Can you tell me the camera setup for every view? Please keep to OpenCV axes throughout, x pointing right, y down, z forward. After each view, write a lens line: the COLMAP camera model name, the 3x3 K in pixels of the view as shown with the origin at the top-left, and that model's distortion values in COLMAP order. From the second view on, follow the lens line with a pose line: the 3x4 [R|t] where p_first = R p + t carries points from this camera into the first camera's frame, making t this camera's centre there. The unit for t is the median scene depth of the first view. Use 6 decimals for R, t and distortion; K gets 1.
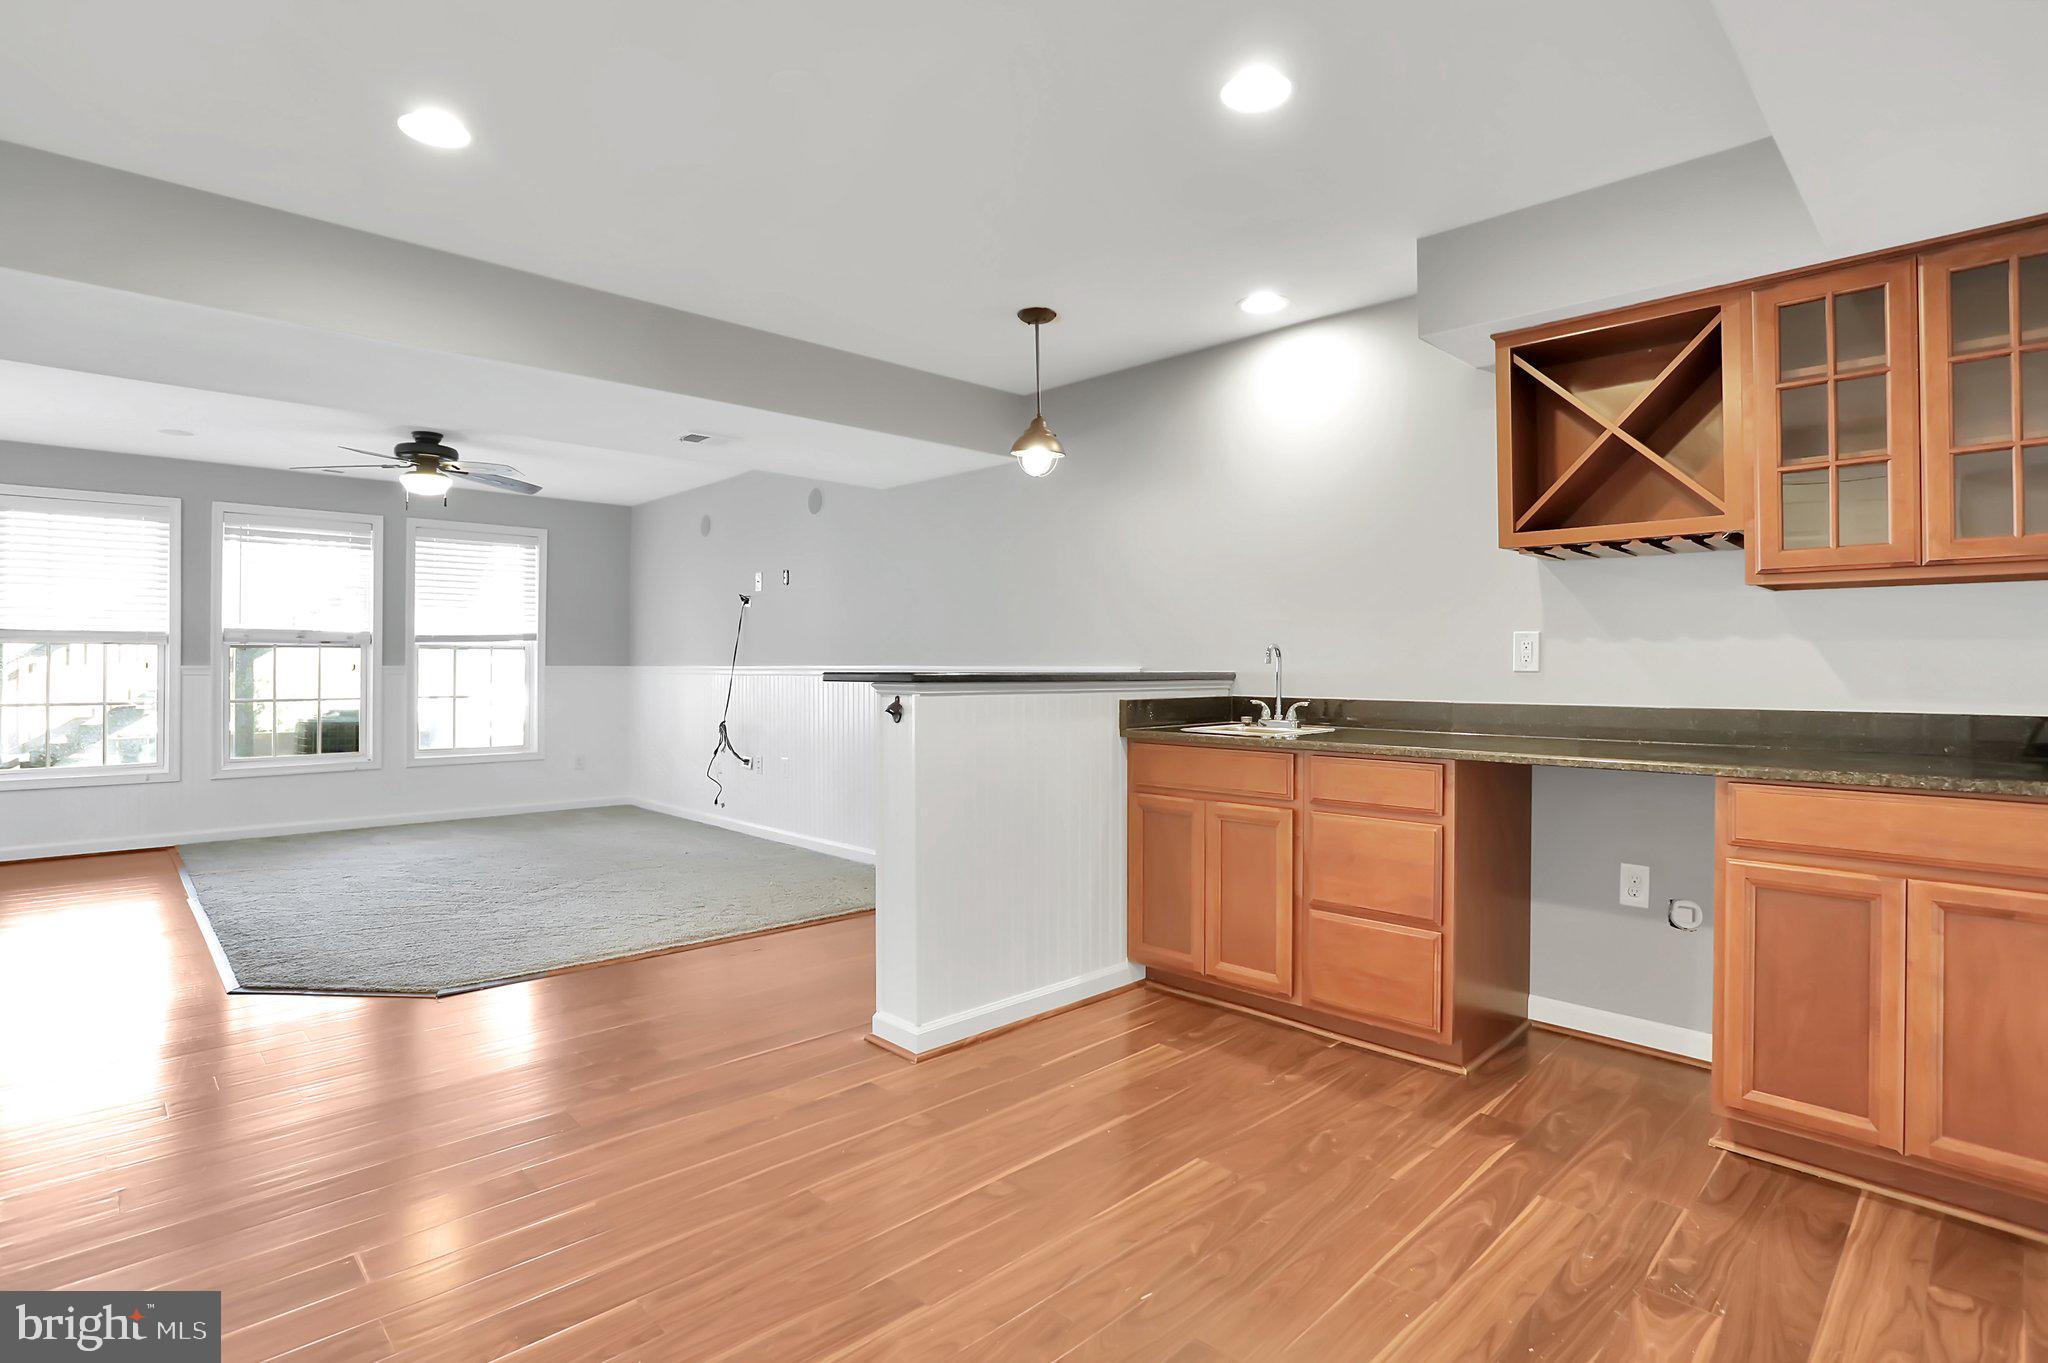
lens RADIAL K [[1028.7, 0, 1033.8], [0, 1028.7, 673.3], [0, 0, 1]] dist [-0.030495, 0.005211]
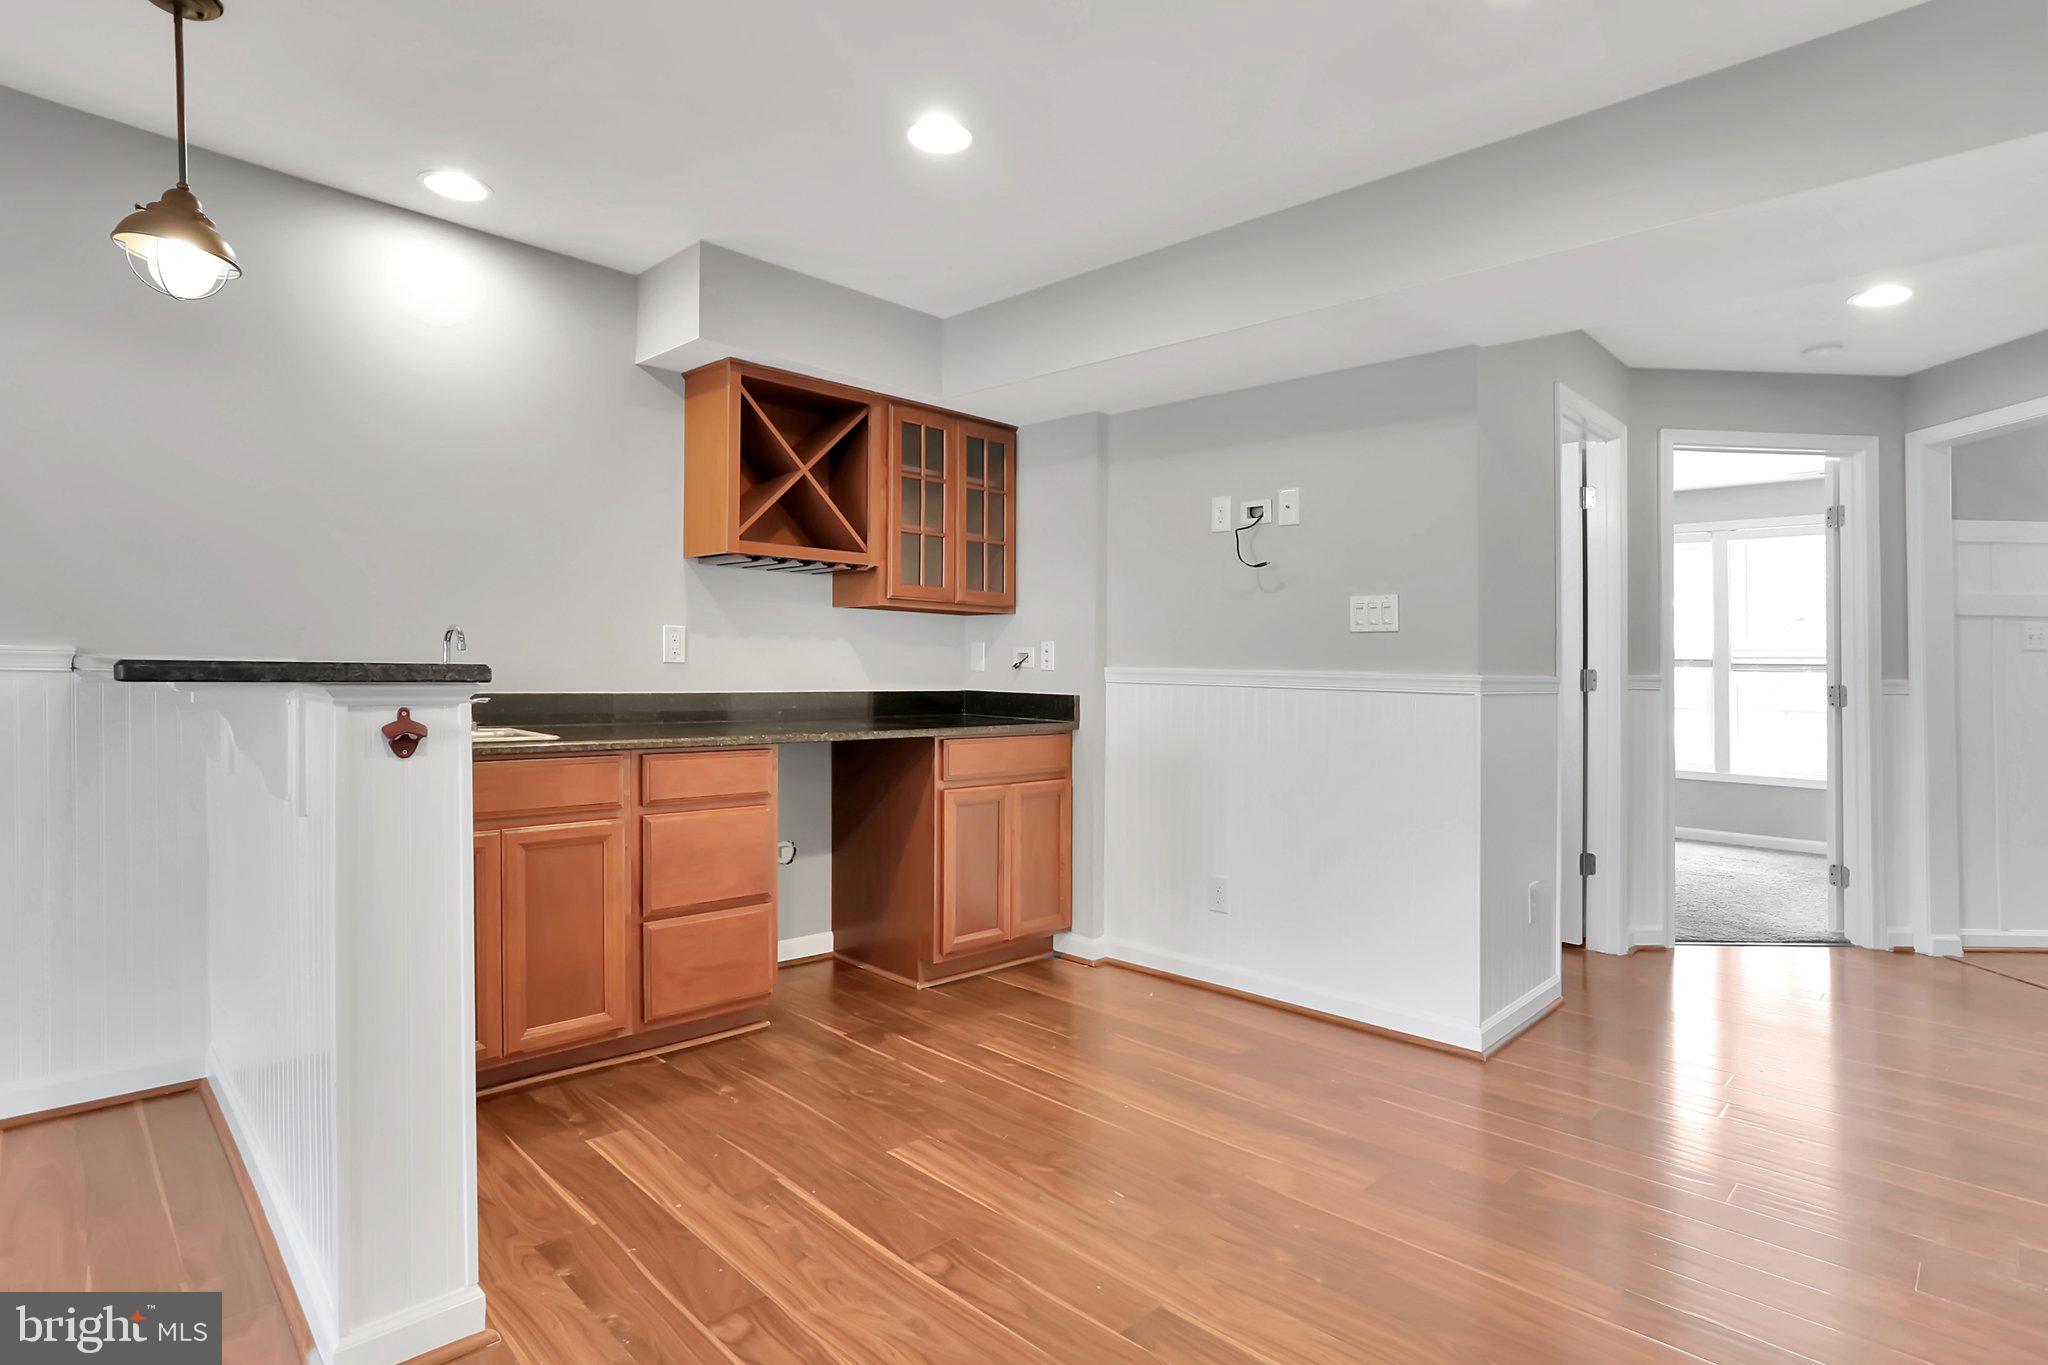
lens RADIAL K [[1028.7, 0, 1030.4], [0, 1028.7, 671.4], [0, 0, 1]] dist [-0.030495, 0.005211]
pose [[0.004071, -0.006313, 0.999972, -0.685392], [-0.014001, 0.999882, 0.006370, -0.005264], [-0.999894, -0.014026, 0.003982, 0.702759]]
